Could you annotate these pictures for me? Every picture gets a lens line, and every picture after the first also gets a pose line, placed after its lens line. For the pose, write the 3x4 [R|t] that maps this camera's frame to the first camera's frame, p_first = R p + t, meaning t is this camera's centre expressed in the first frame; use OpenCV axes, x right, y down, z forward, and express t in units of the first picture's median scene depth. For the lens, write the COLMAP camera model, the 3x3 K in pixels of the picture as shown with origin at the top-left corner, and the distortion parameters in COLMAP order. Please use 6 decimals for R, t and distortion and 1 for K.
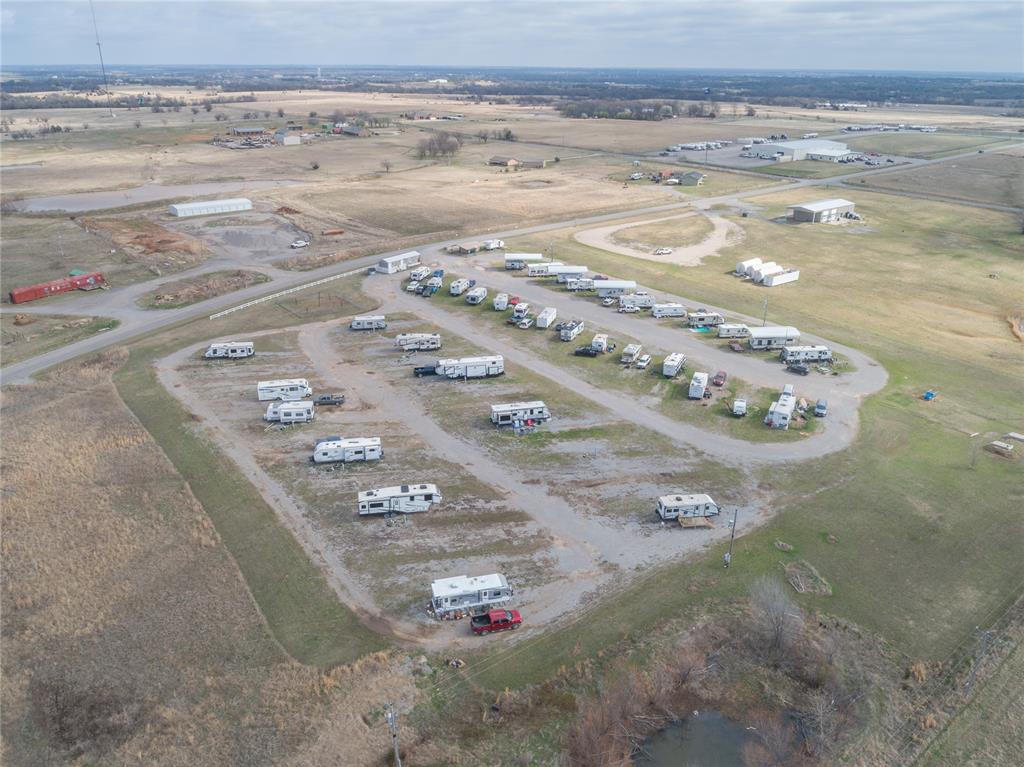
lens RADIAL K [[768.6, 0, 514.8], [0, 768.6, 387.8], [0, 0, 1]] dist [-0.023323, 0.006356]
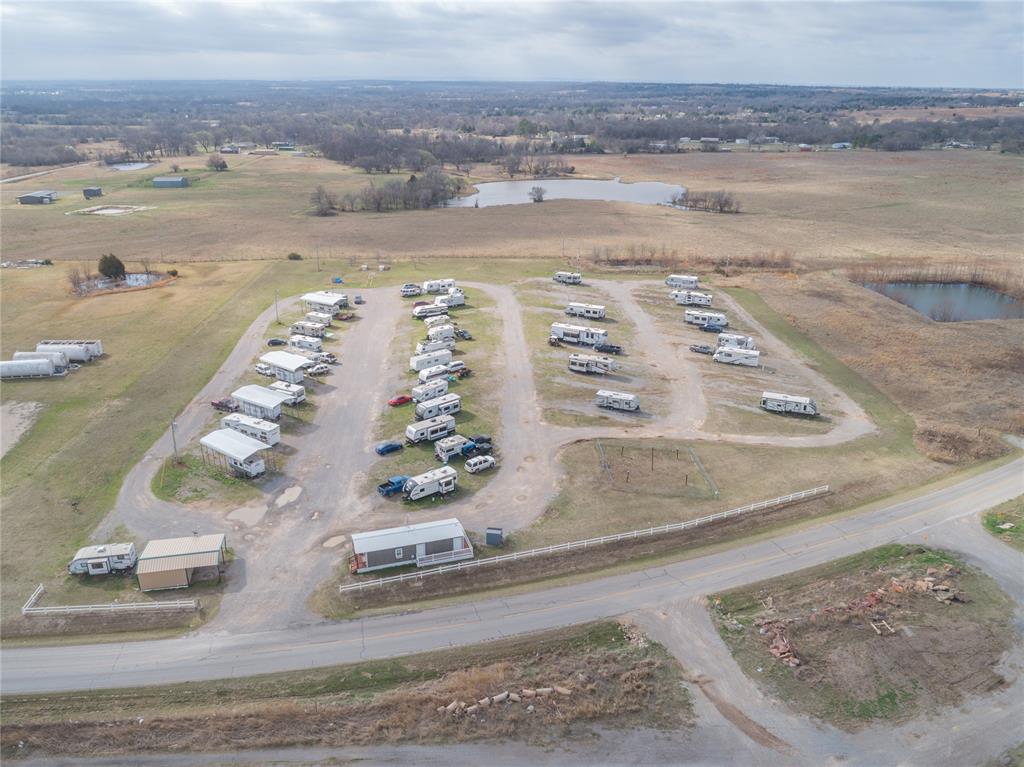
lens RADIAL K [[768.6, 0, 514.8], [0, 768.6, 387.8], [0, 0, 1]] dist [-0.023323, 0.006356]
pose [[-0.820172, -0.227824, 0.524798, -0.571435], [0.209324, 0.734194, 0.645866, -0.695305], [-0.532448, 0.639574, -0.554477, 1.641827]]
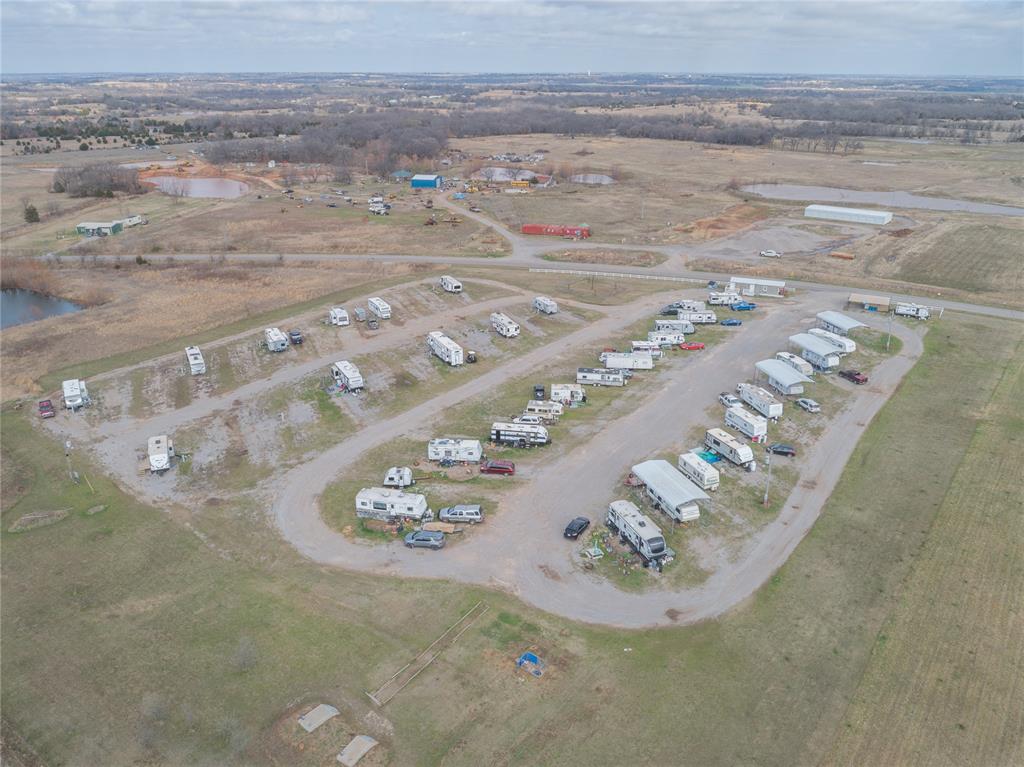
lens RADIAL K [[768.6, 0, 514.8], [0, 768.6, 387.8], [0, 0, 1]] dist [-0.023323, 0.006356]
pose [[0.260531, 0.364186, -0.894143, 0.846516], [-0.376508, 0.891126, 0.253252, -0.256201], [0.889025, 0.270672, 0.369285, 0.673991]]
